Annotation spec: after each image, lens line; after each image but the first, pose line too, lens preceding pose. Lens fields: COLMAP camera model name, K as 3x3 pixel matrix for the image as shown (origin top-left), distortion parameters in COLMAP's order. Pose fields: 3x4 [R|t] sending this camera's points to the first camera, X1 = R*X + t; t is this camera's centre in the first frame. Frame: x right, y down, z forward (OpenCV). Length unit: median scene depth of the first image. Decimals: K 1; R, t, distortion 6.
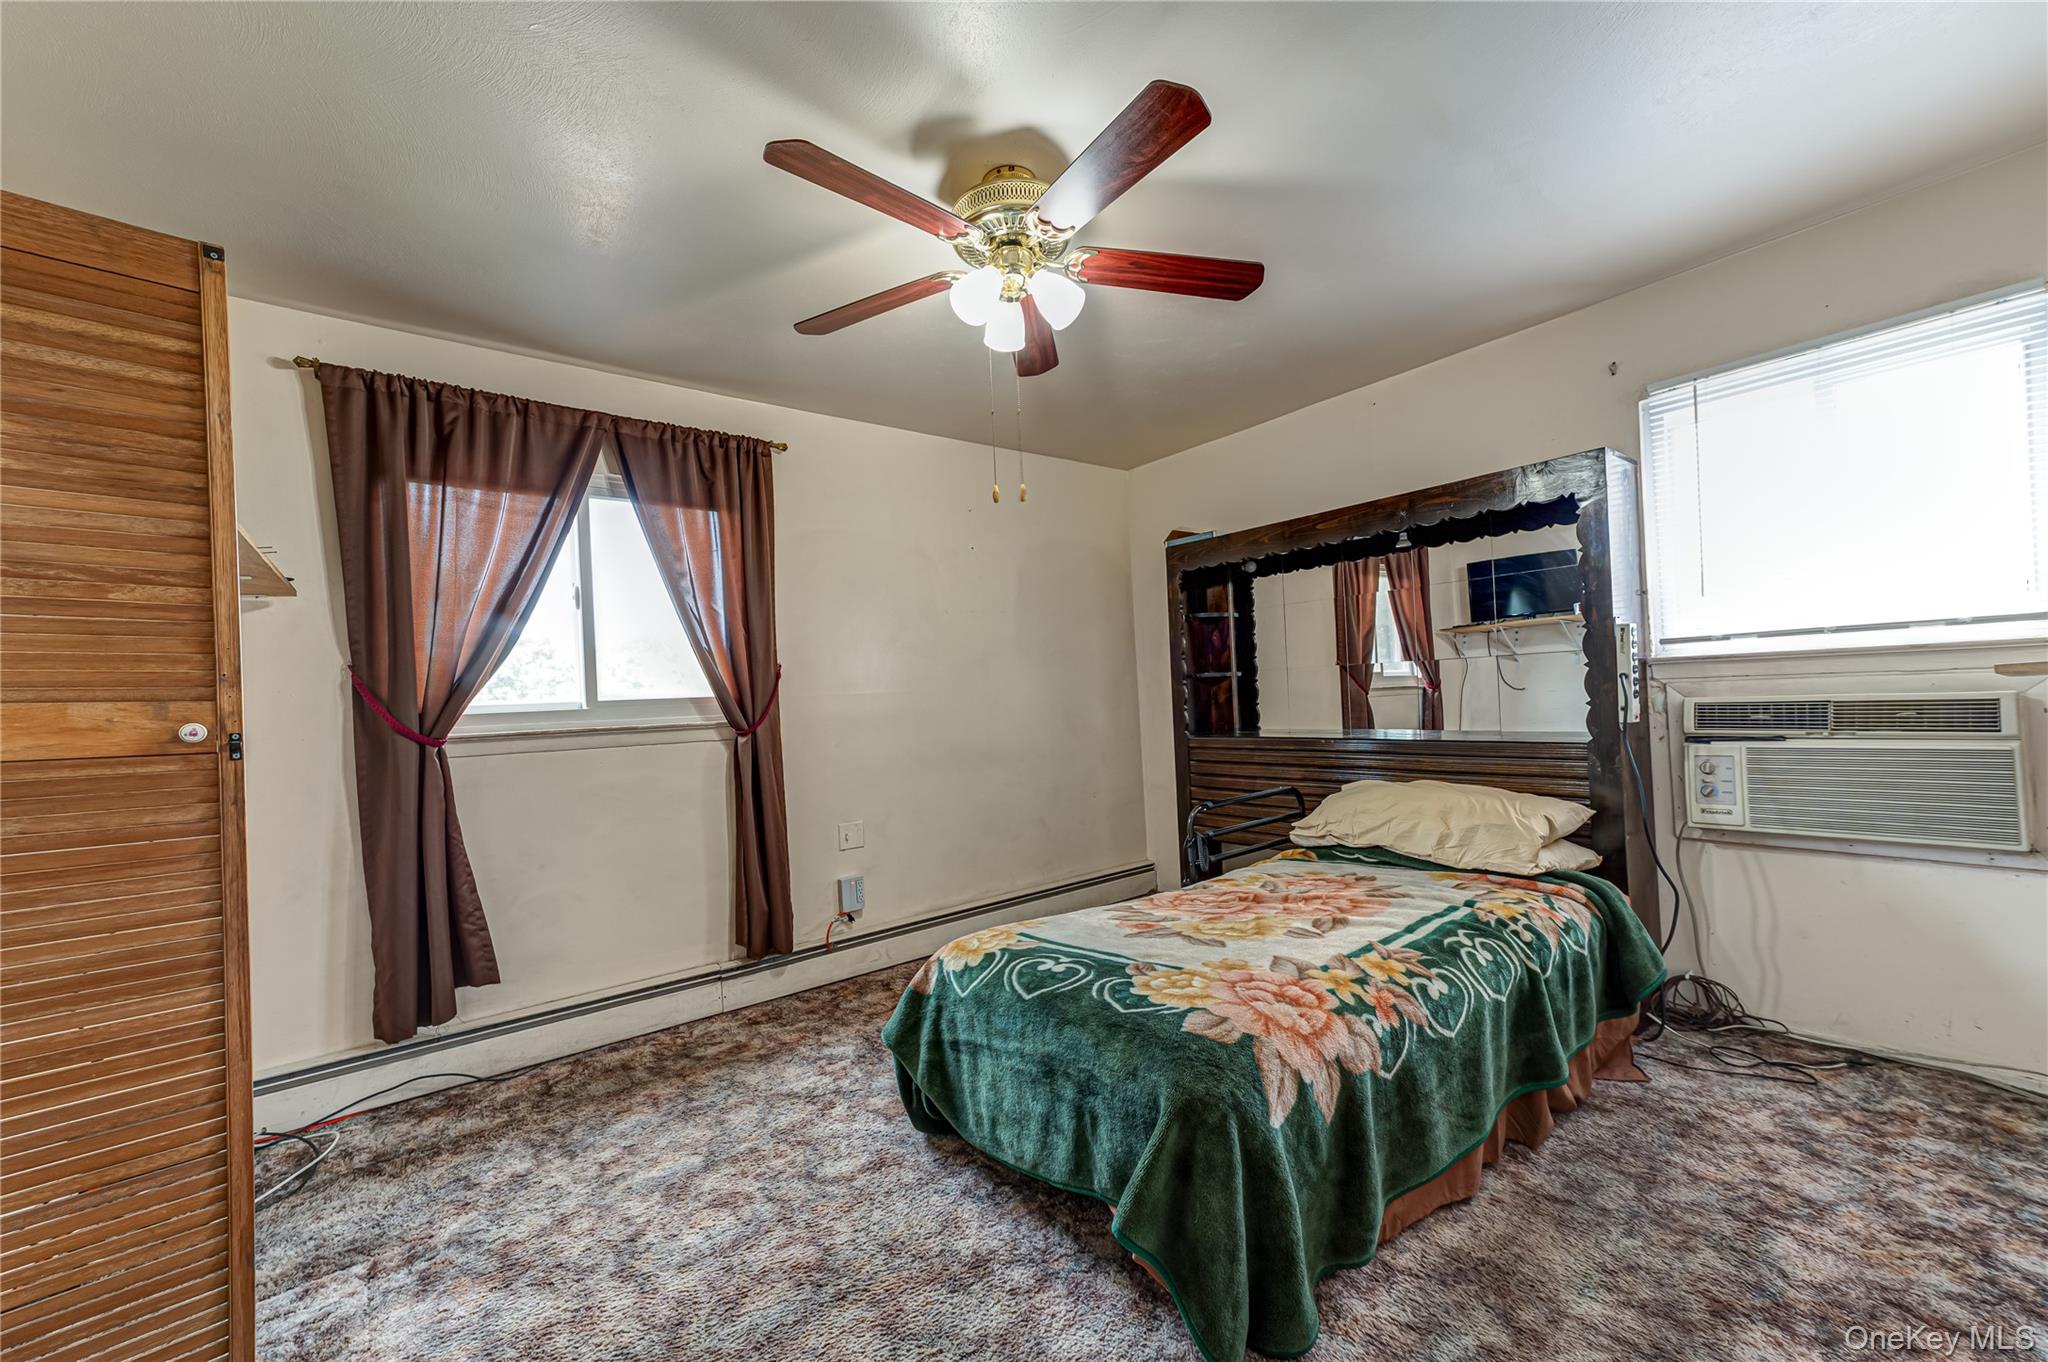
lens RADIAL K [[798.0, 0, 1019.5], [0, 798.0, 690.9], [0, 0, 1]] dist [0.016126, 0.000032]
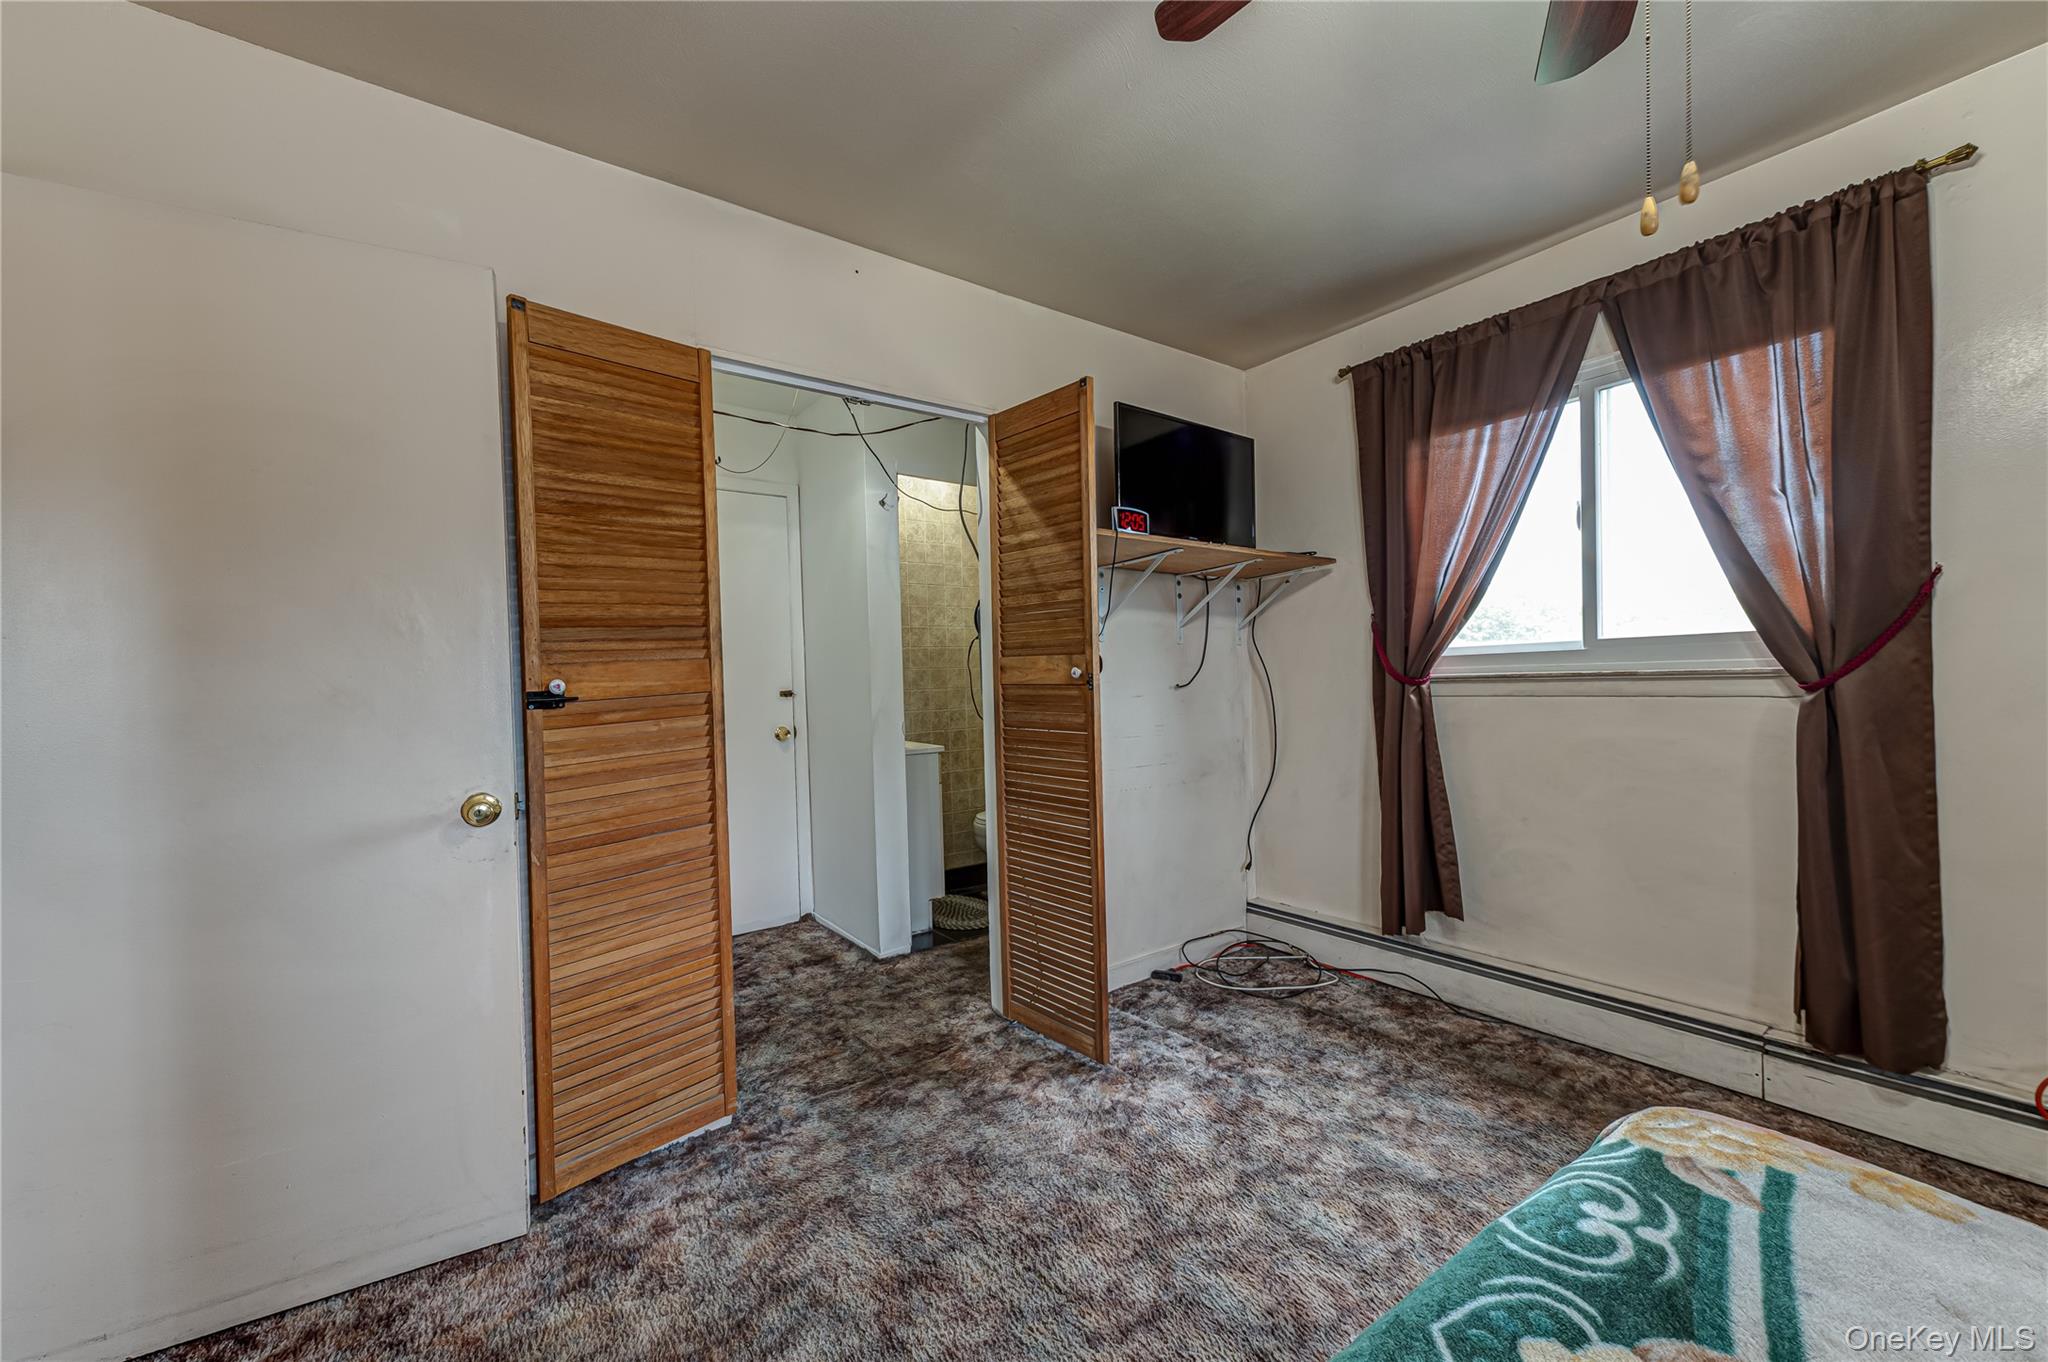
lens RADIAL K [[798.0, 0, 1019.5], [0, 798.0, 690.9], [0, 0, 1]] dist [0.016126, 0.000032]
pose [[-0.020314, 0.059099, -0.998045, 0.368542], [0.039024, 0.997538, 0.058274, -0.007489], [0.999032, -0.037764, -0.022570, 0.486962]]
